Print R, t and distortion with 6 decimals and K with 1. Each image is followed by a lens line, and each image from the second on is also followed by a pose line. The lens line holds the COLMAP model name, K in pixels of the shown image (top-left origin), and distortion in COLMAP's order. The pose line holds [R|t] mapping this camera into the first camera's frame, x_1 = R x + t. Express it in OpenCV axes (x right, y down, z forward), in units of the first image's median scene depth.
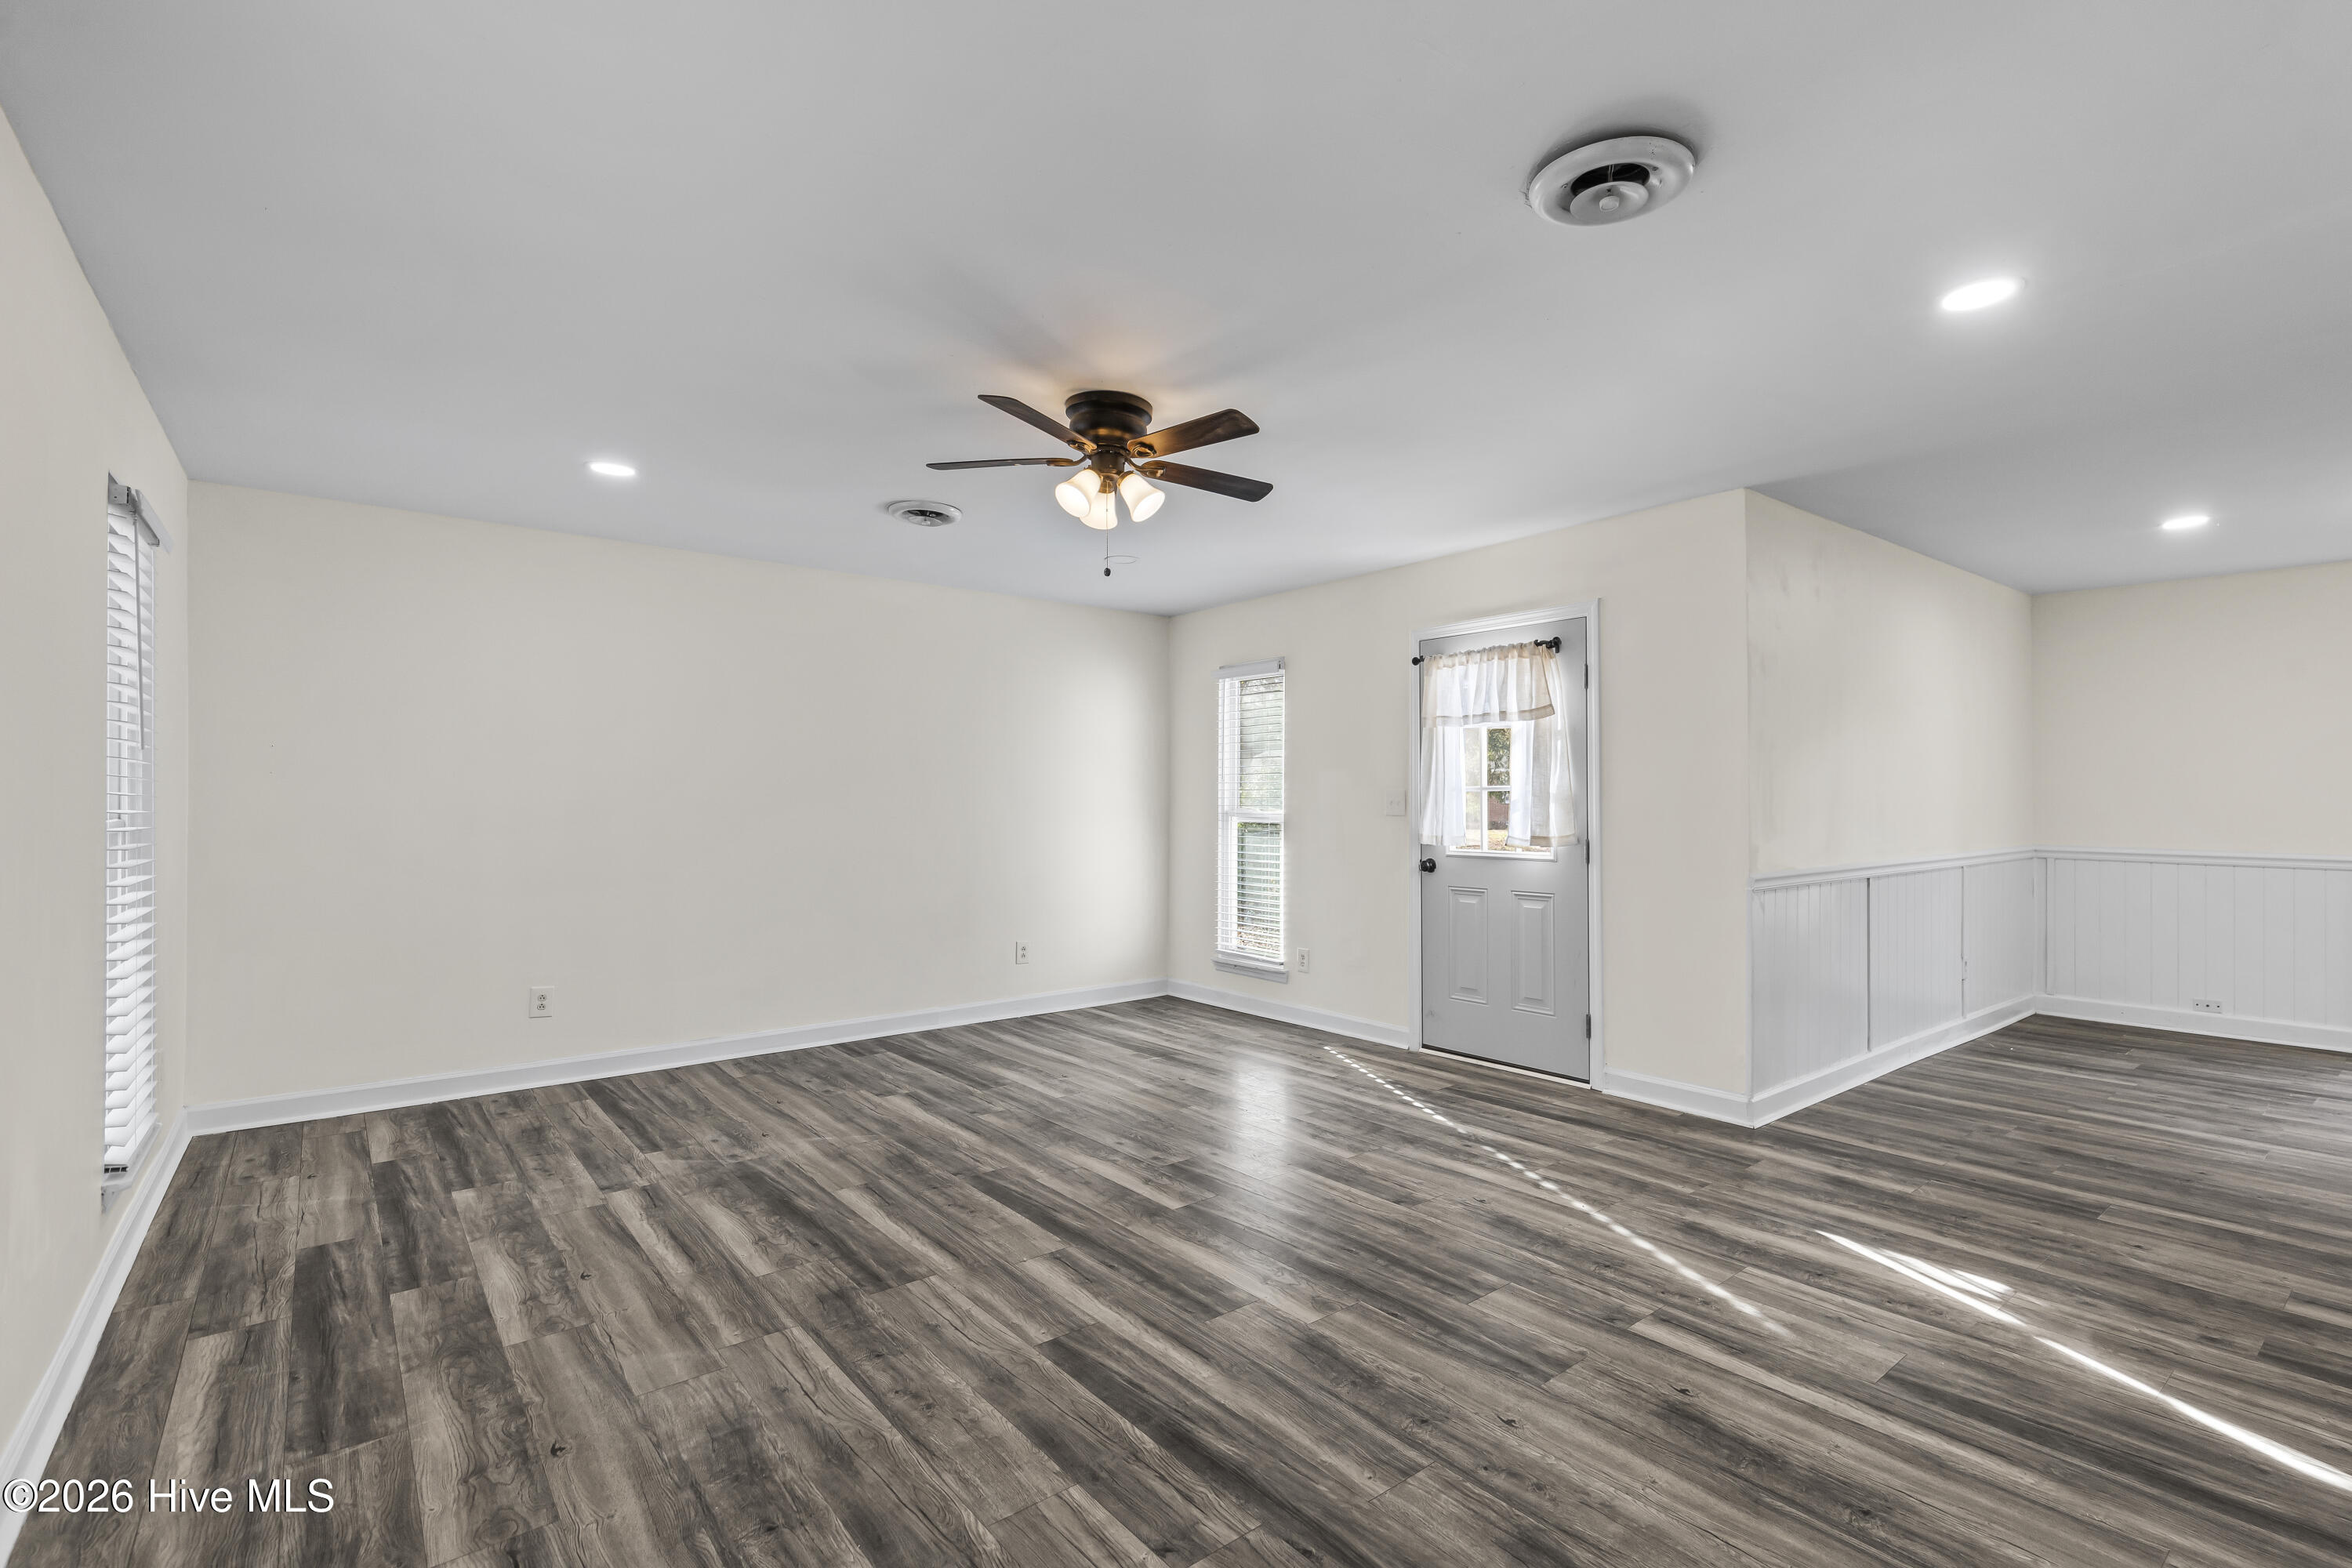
lens RADIAL K [[1076.4, 0, 1193.5], [0, 1076.4, 771.6], [0, 0, 1]] dist [0.005641, 0.000062]
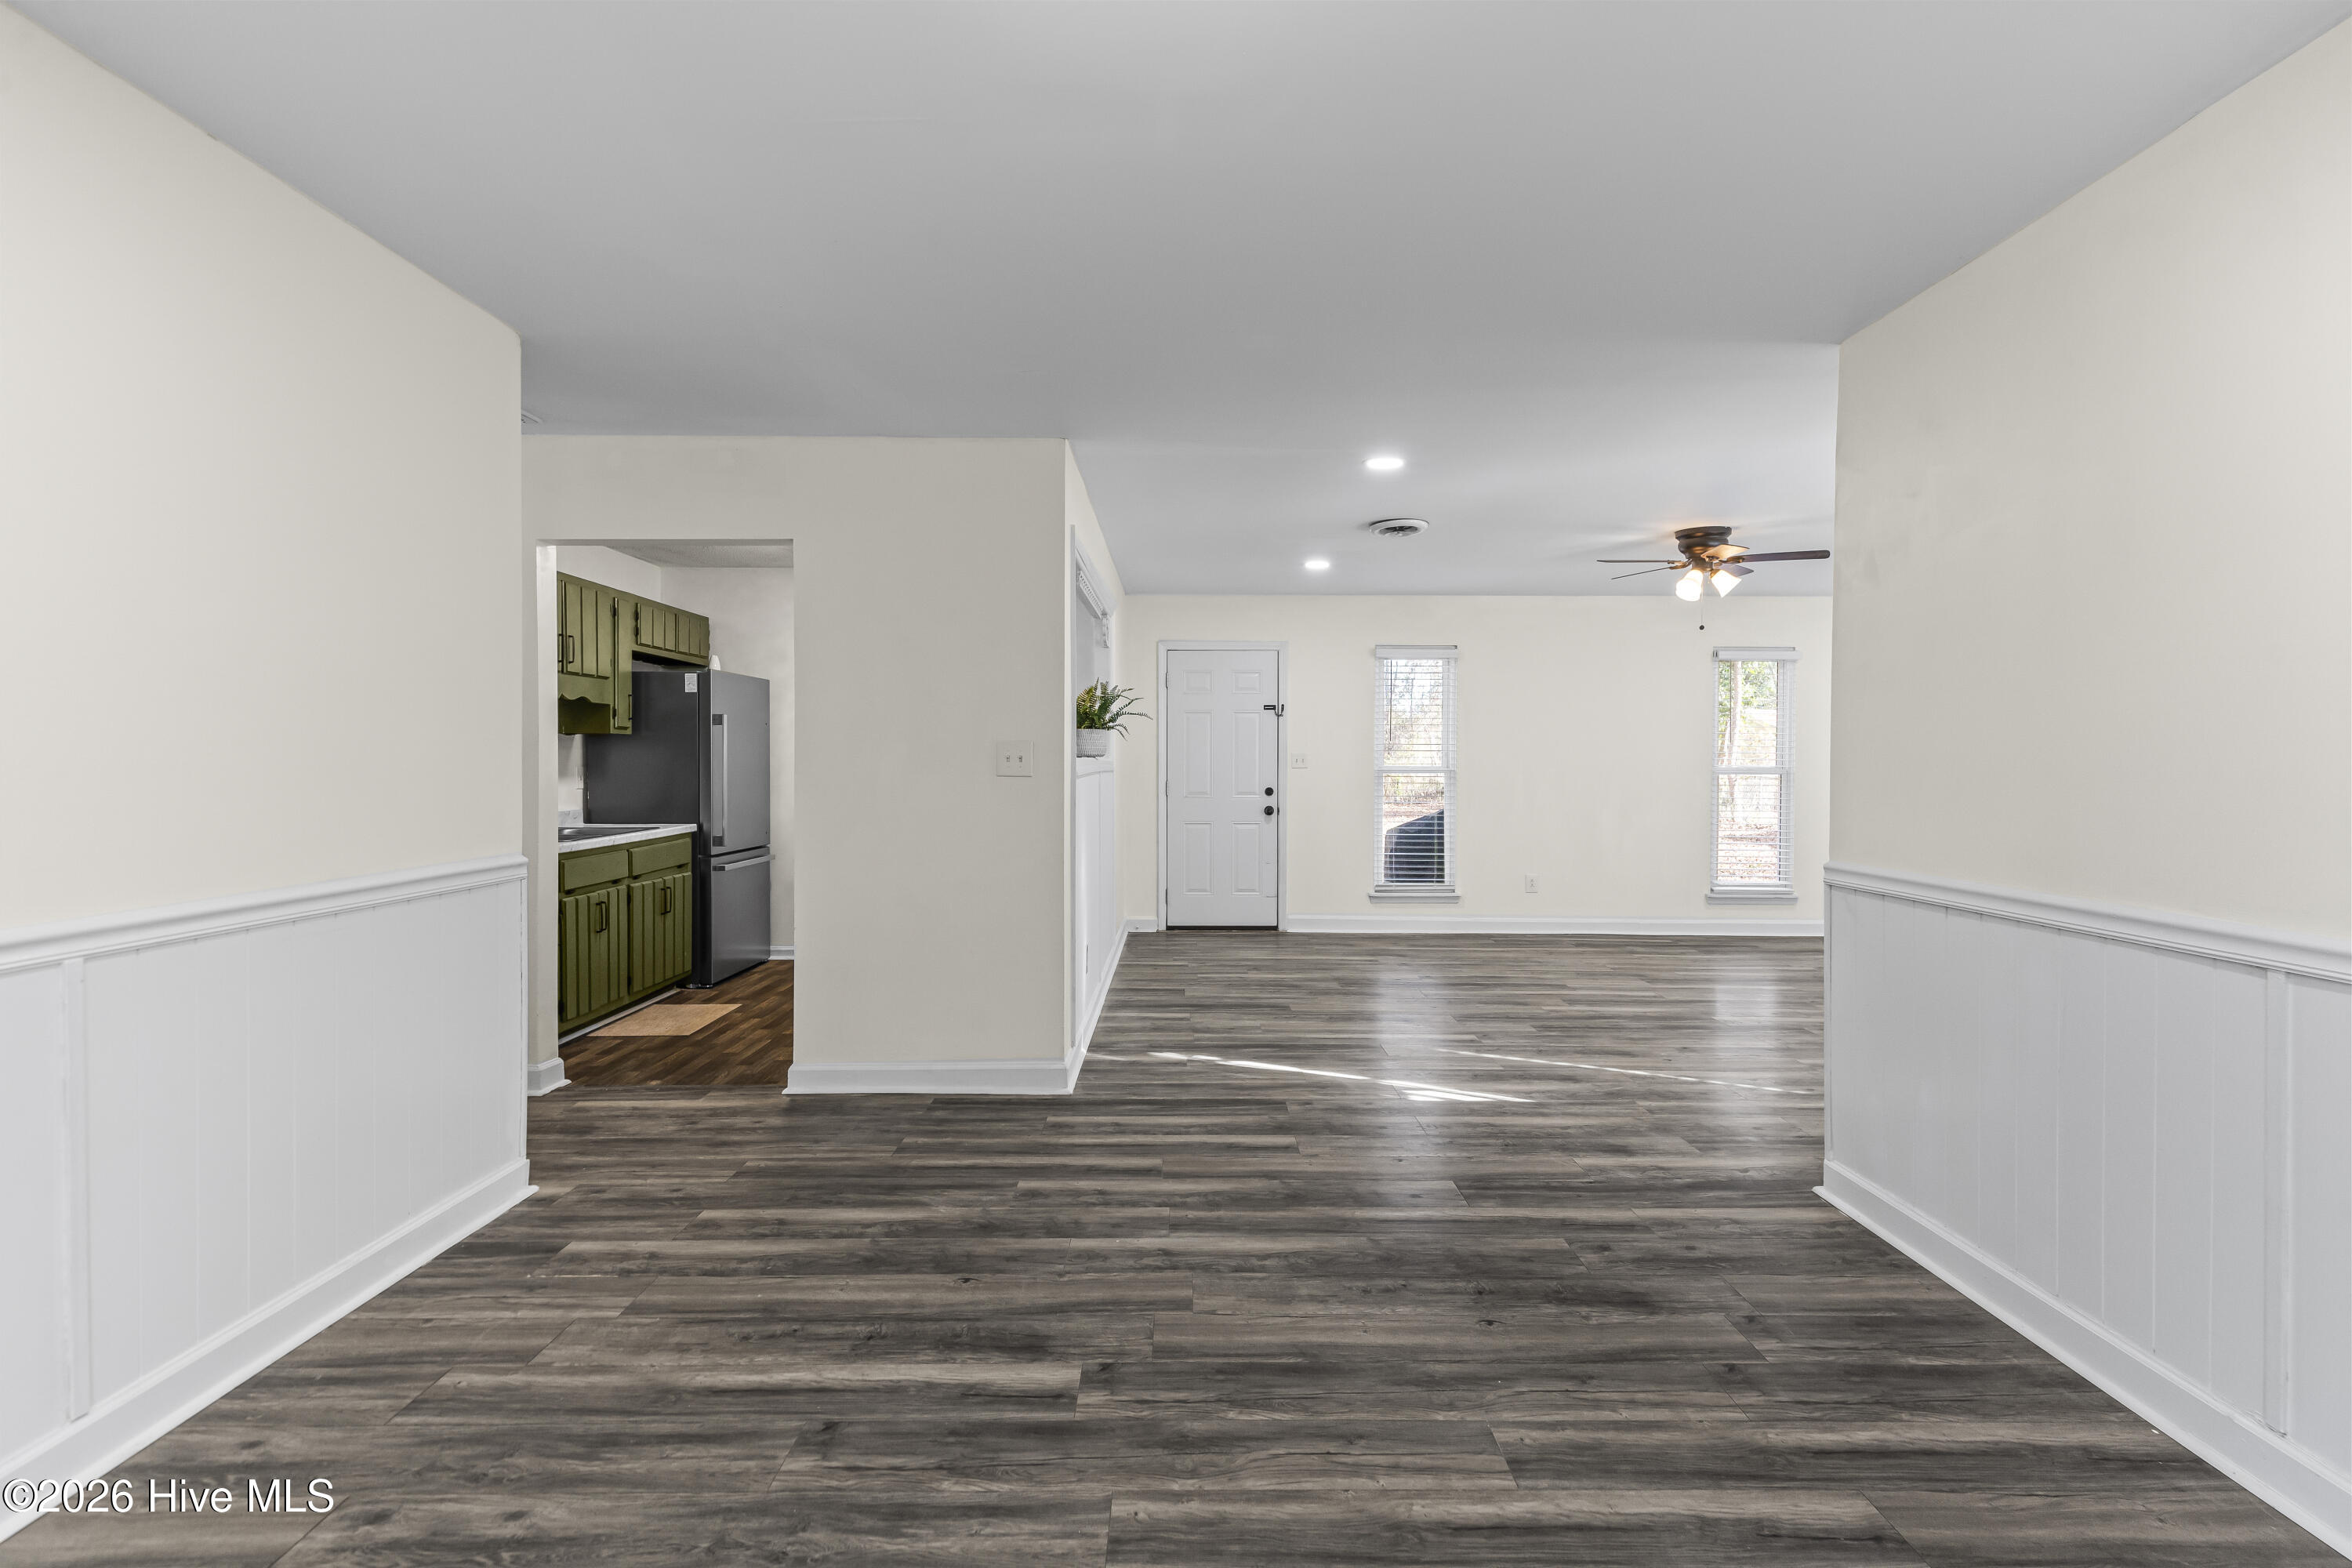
lens RADIAL K [[1066.0, 0, 1192.0], [0, 1066.0, 773.1], [0, 0, 1]] dist [0.008155, 0.000067]
pose [[-0.620873, 0.008380, -0.783866, 1.848213], [0.014903, 0.999888, -0.001115, 0.038801], [0.783769, -0.012375, -0.620929, 1.507270]]
